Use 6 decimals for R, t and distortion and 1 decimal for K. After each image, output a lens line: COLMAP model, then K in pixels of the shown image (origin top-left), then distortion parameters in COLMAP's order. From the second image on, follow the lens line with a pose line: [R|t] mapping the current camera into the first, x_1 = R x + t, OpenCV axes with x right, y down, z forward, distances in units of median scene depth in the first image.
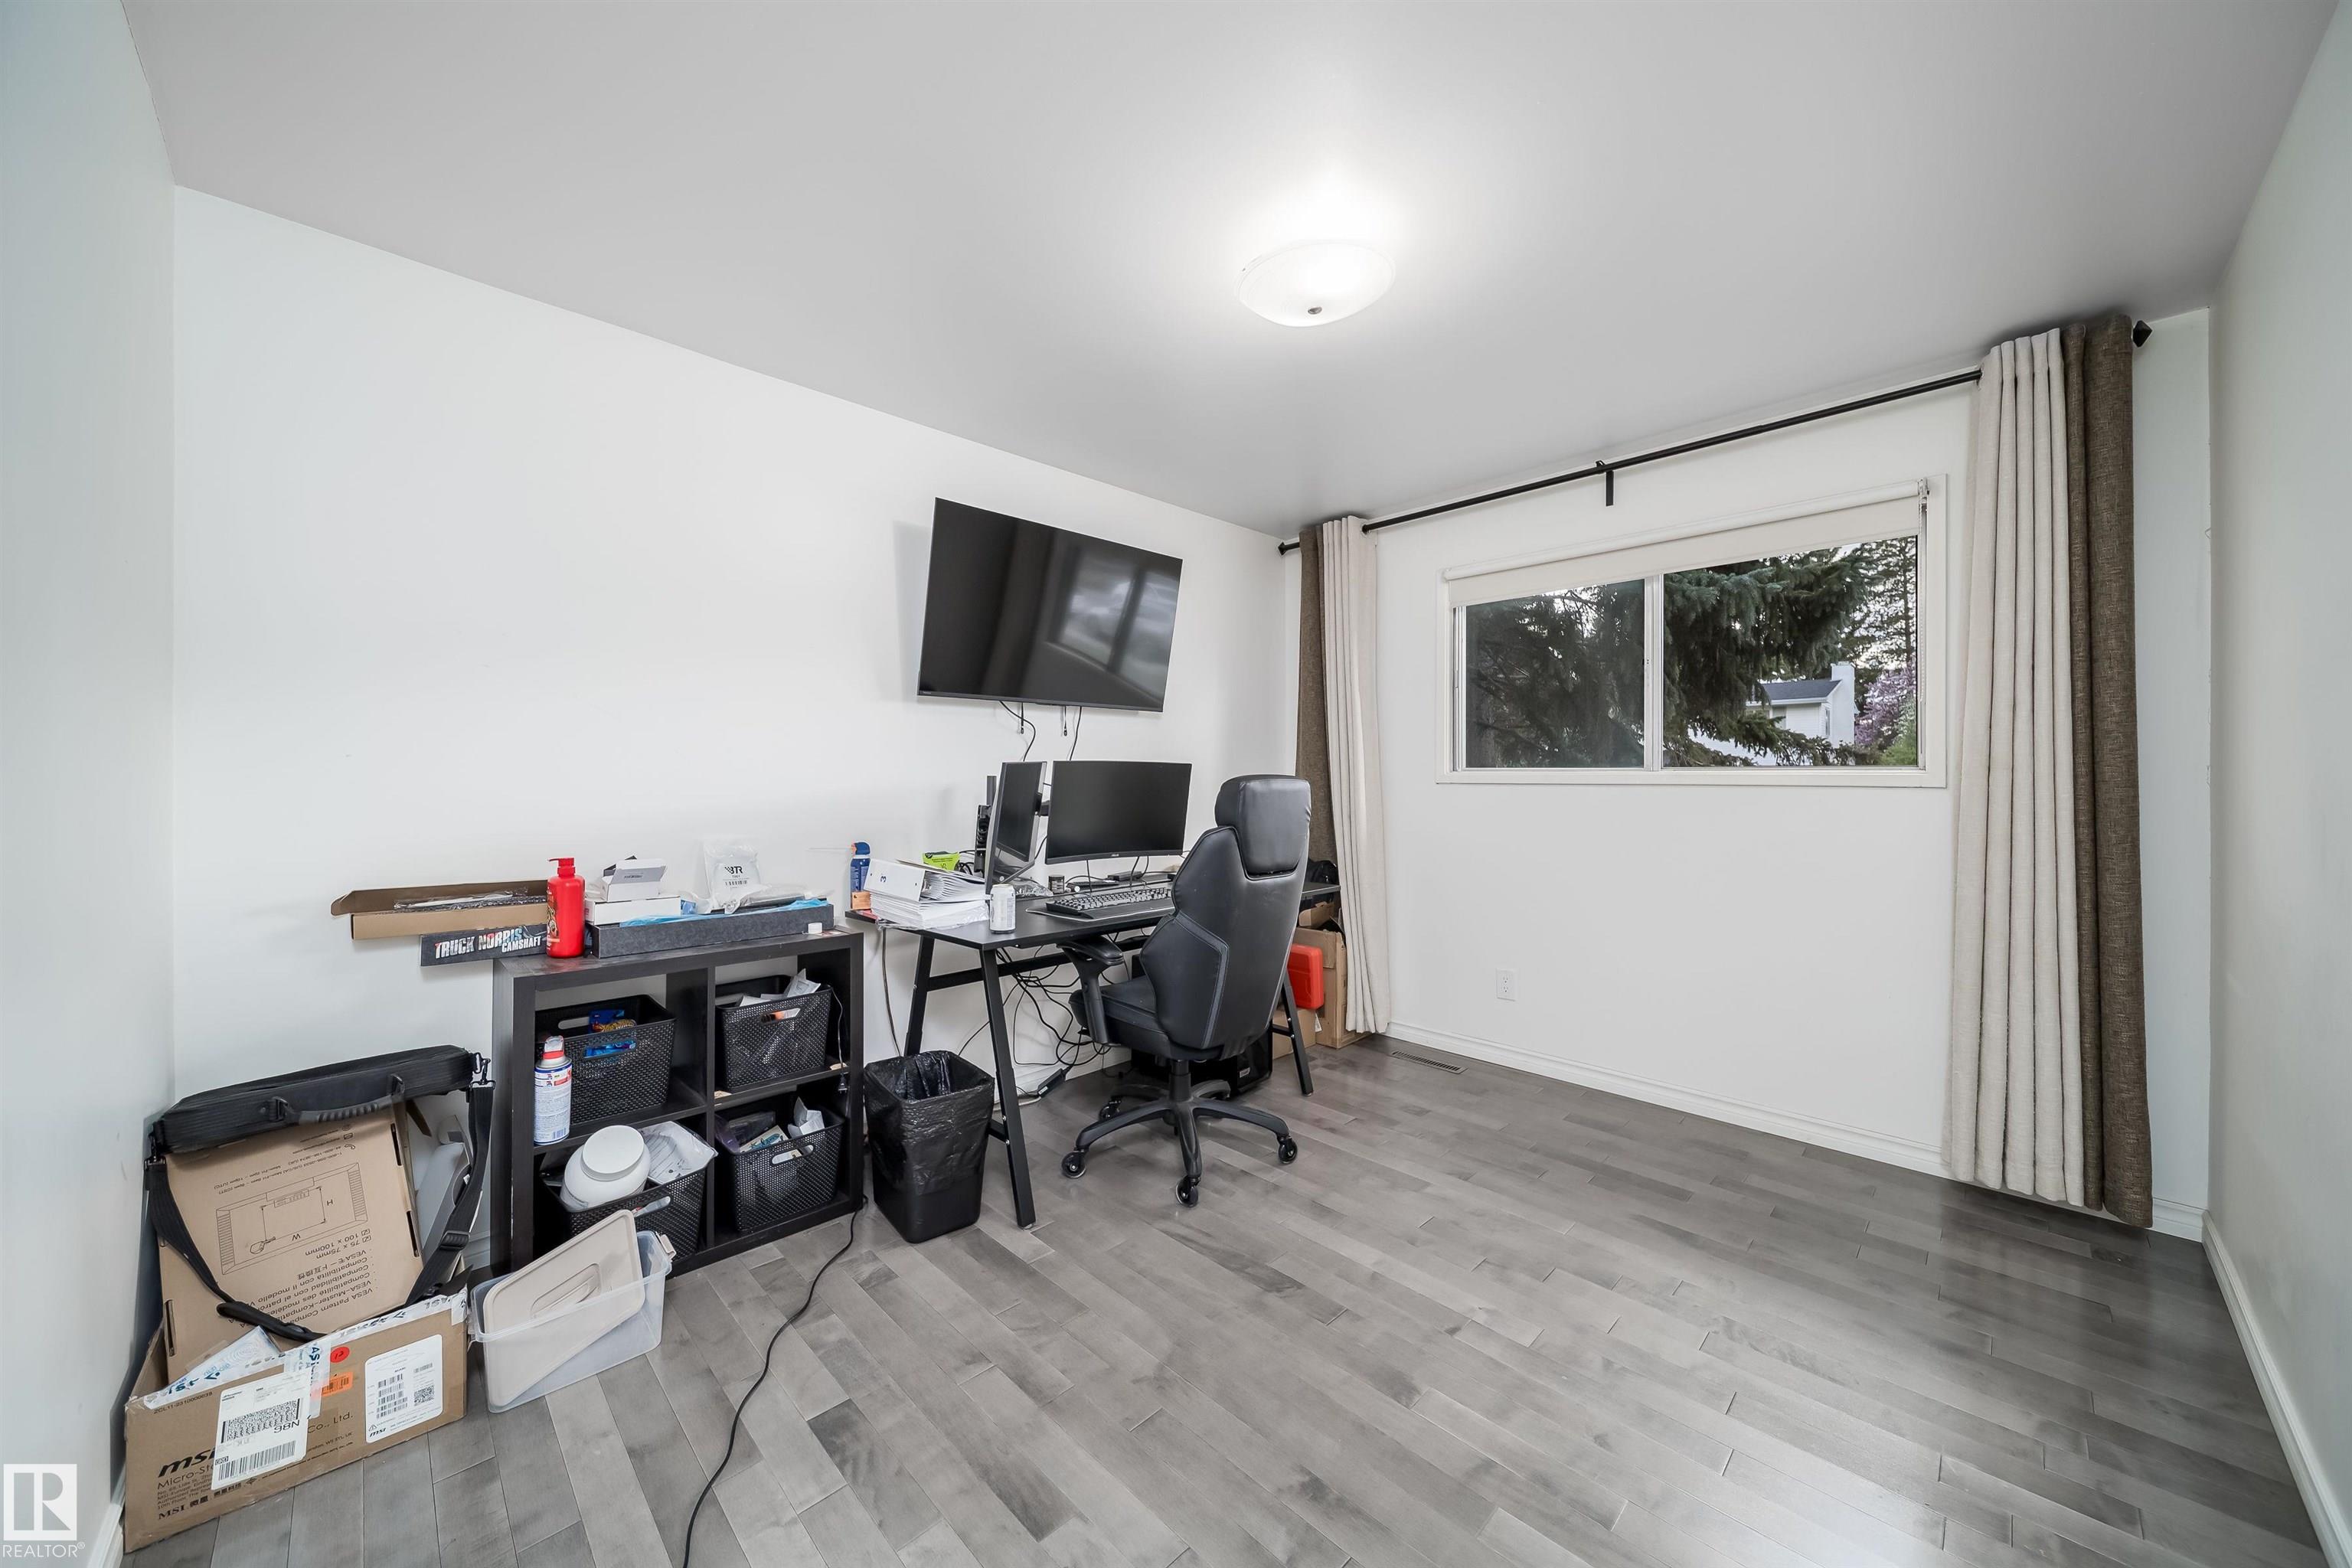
lens RADIAL K [[834.1, 0, 1182.3], [0, 834.1, 765.8], [0, 0, 1]] dist [-0.000589, -0.000141]
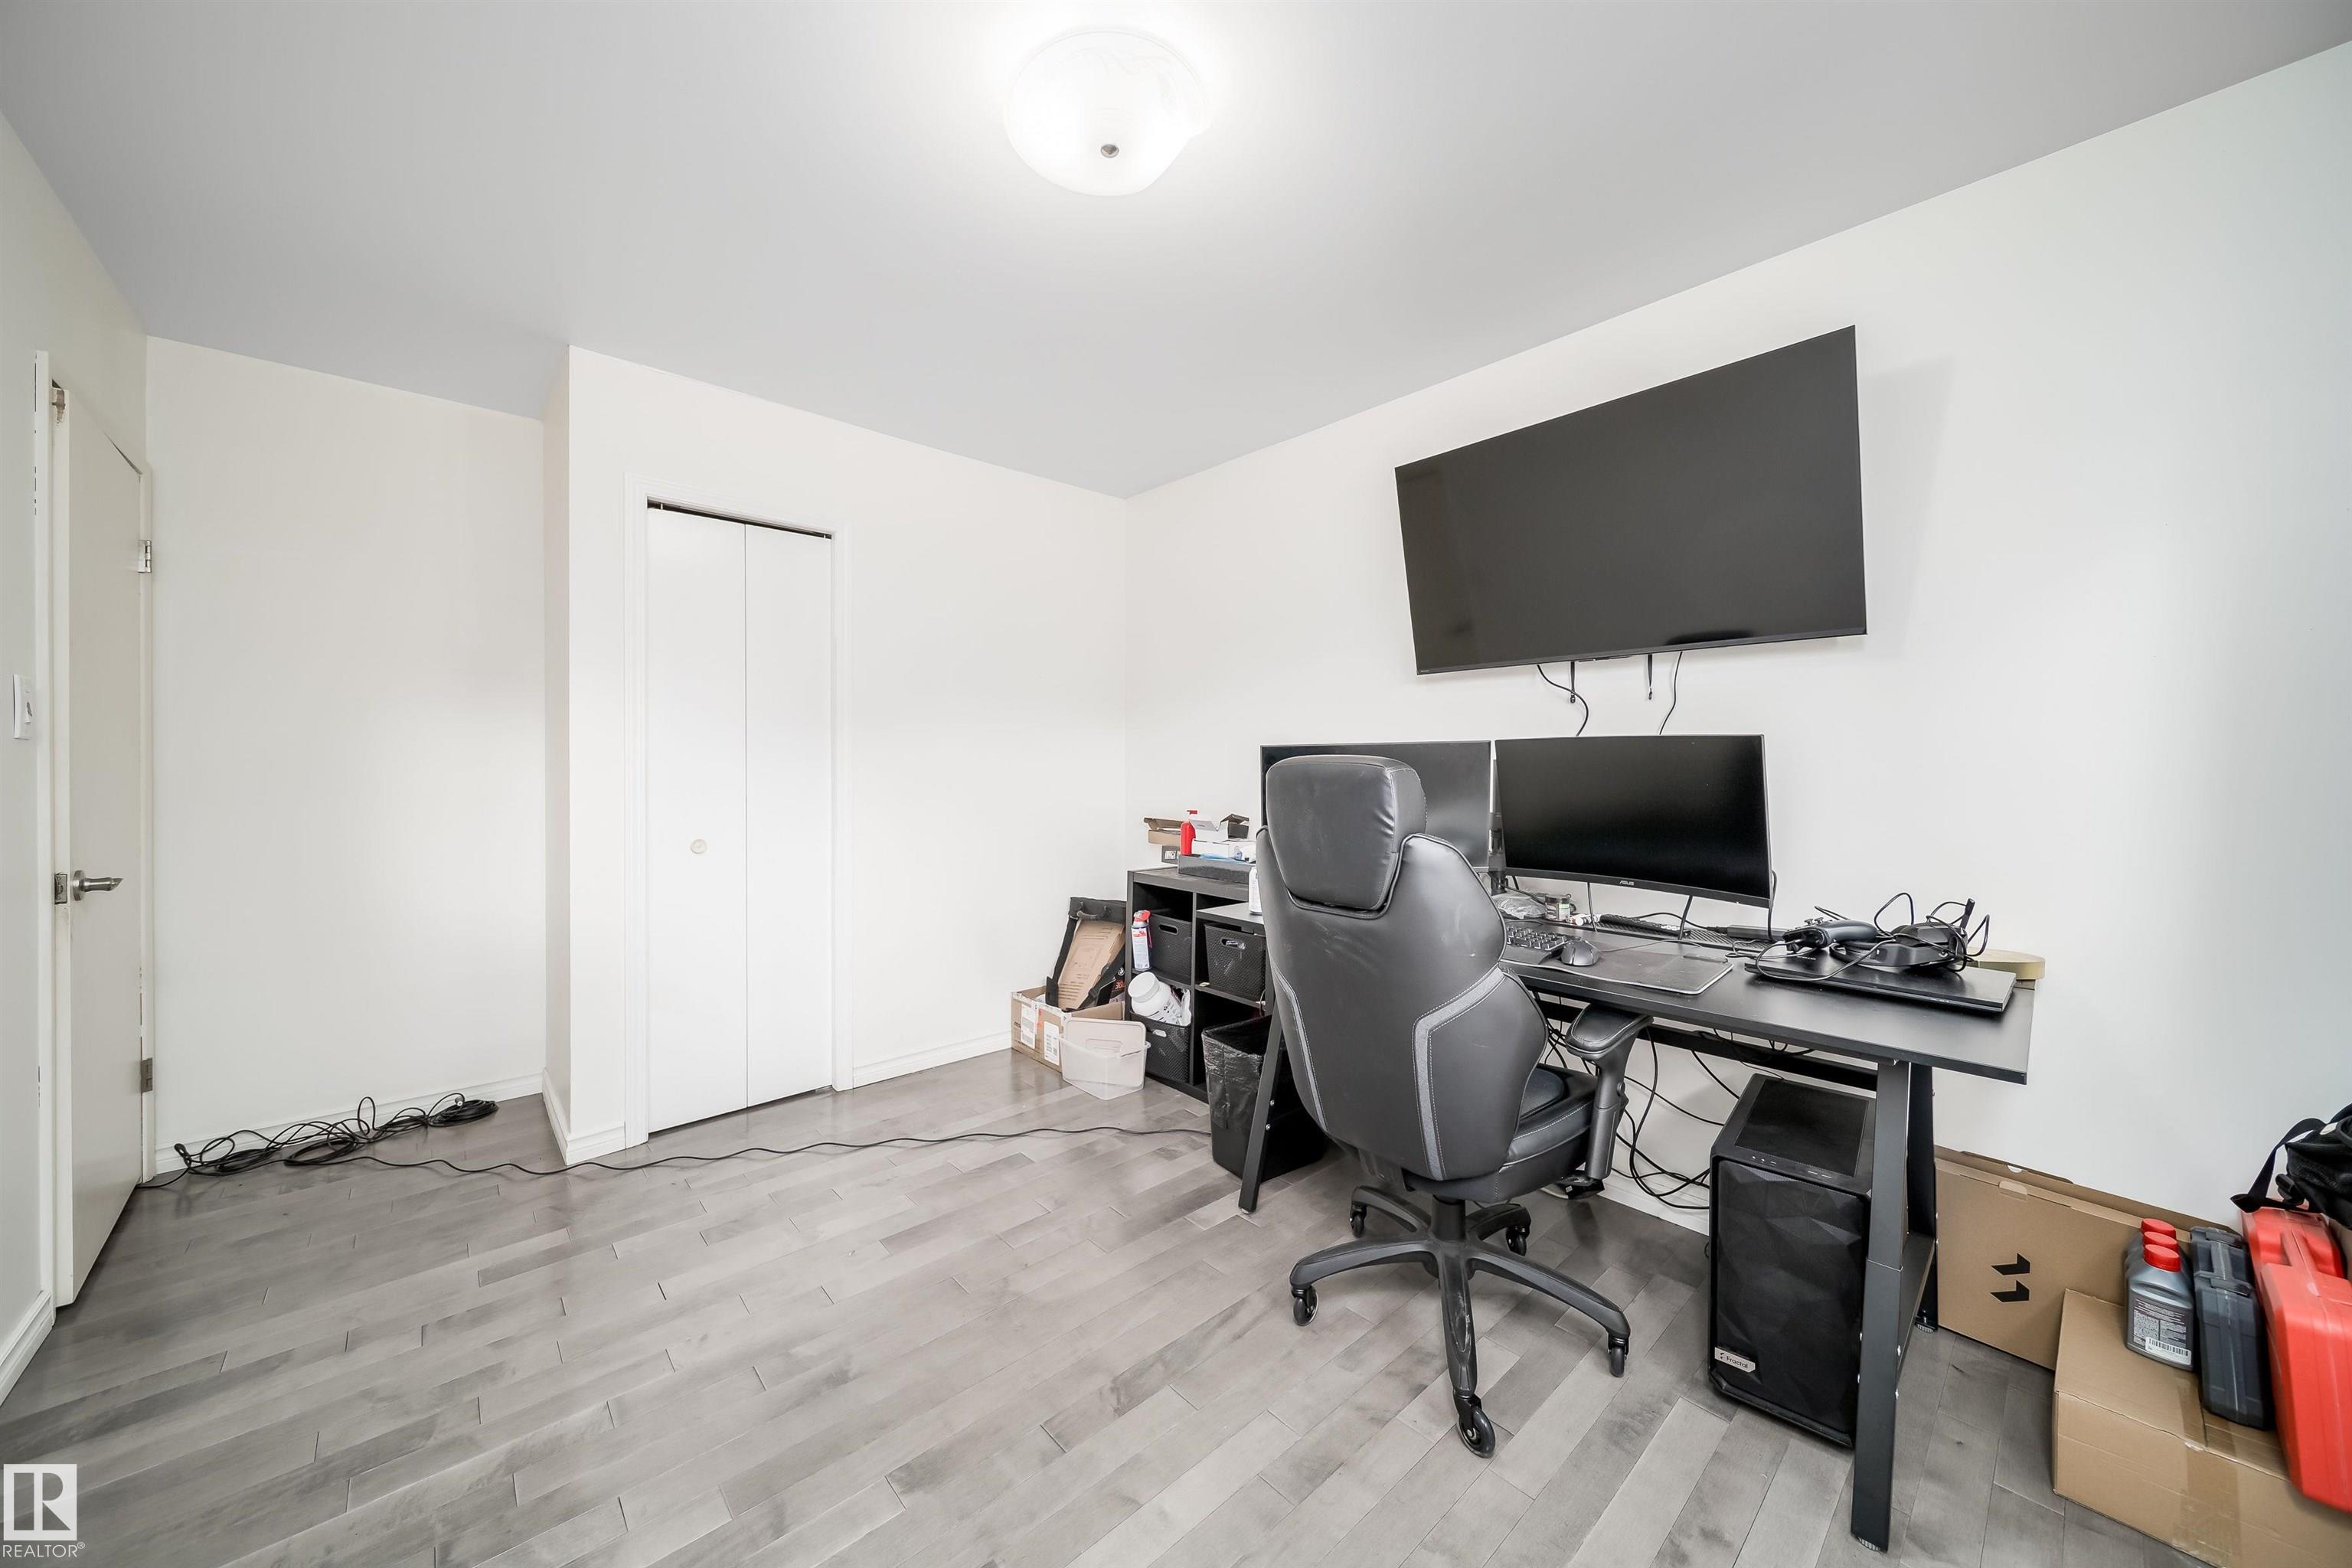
lens RADIAL K [[834.1, 0, 1182.3], [0, 834.1, 765.8], [0, 0, 1]] dist [-0.000589, -0.000141]
pose [[-0.040481, 0.006038, -0.999162, 1.066215], [0.002830, 0.999978, 0.005928, 0.018833], [0.999176, -0.002588, -0.040497, 1.270439]]
